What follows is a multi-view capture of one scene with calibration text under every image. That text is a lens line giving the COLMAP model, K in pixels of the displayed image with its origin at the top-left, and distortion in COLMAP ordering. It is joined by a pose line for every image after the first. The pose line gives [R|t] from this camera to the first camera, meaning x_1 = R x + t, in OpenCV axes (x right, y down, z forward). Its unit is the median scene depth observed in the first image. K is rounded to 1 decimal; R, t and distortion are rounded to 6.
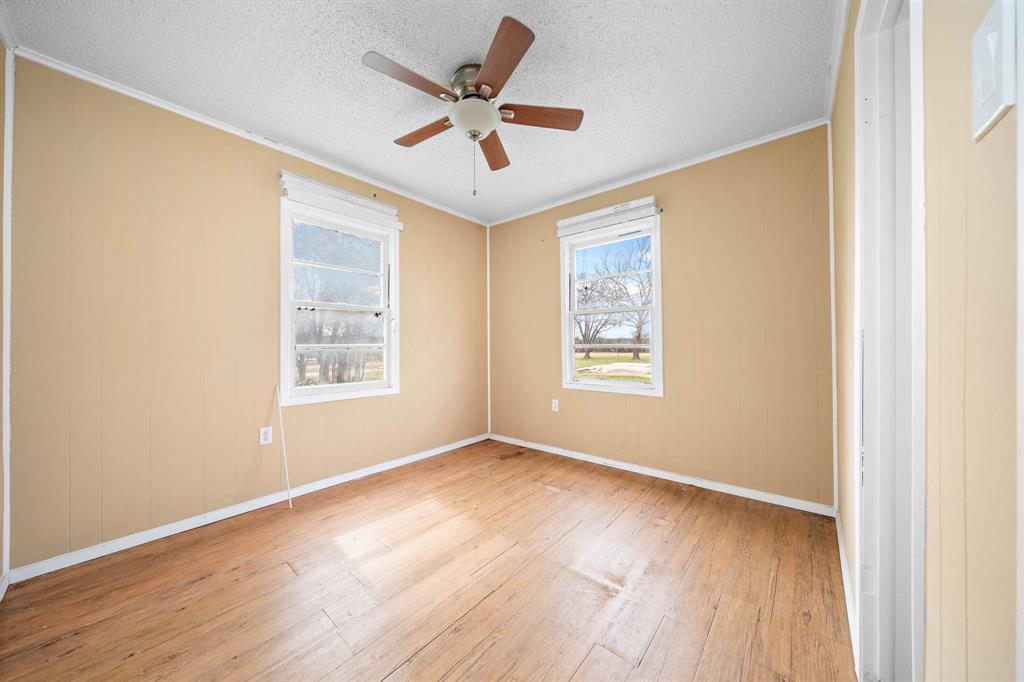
lens RADIAL K [[347.2, 0, 505.4], [0, 347.2, 345.3], [0, 0, 1]] dist [-0.007379, 0.000017]
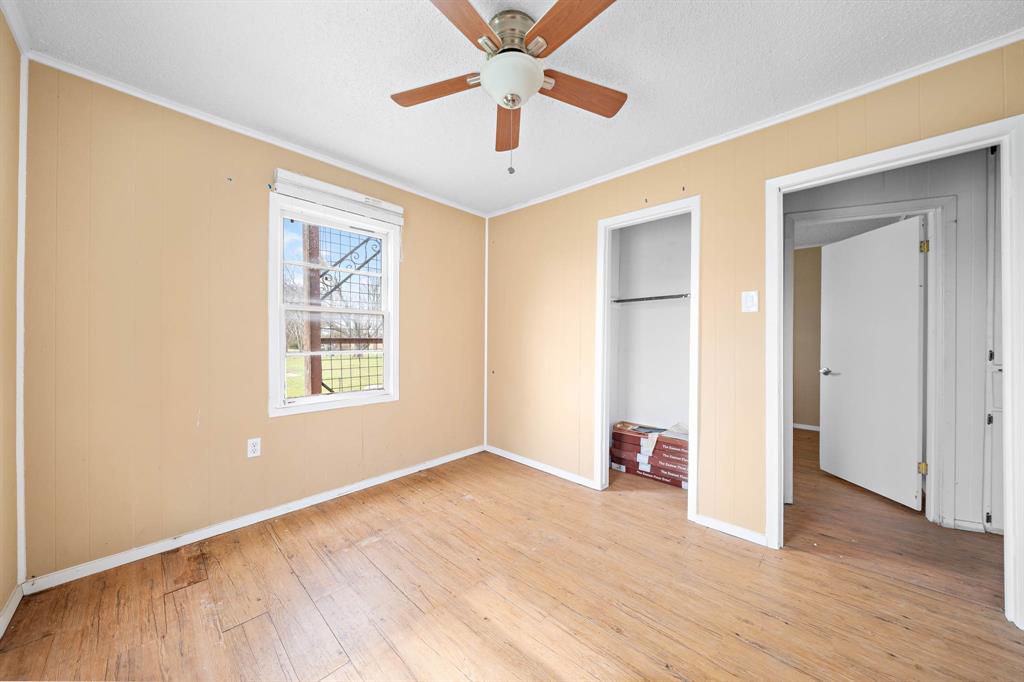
lens RADIAL K [[347.2, 0, 505.4], [0, 347.2, 343.8], [0, 0, 1]] dist [-0.007379, 0.000017]
pose [[0.052209, -0.005007, 0.998624, -0.548114], [0.002394, 0.999985, 0.004889, -0.024307], [-0.998633, 0.002136, 0.052220, 0.587483]]
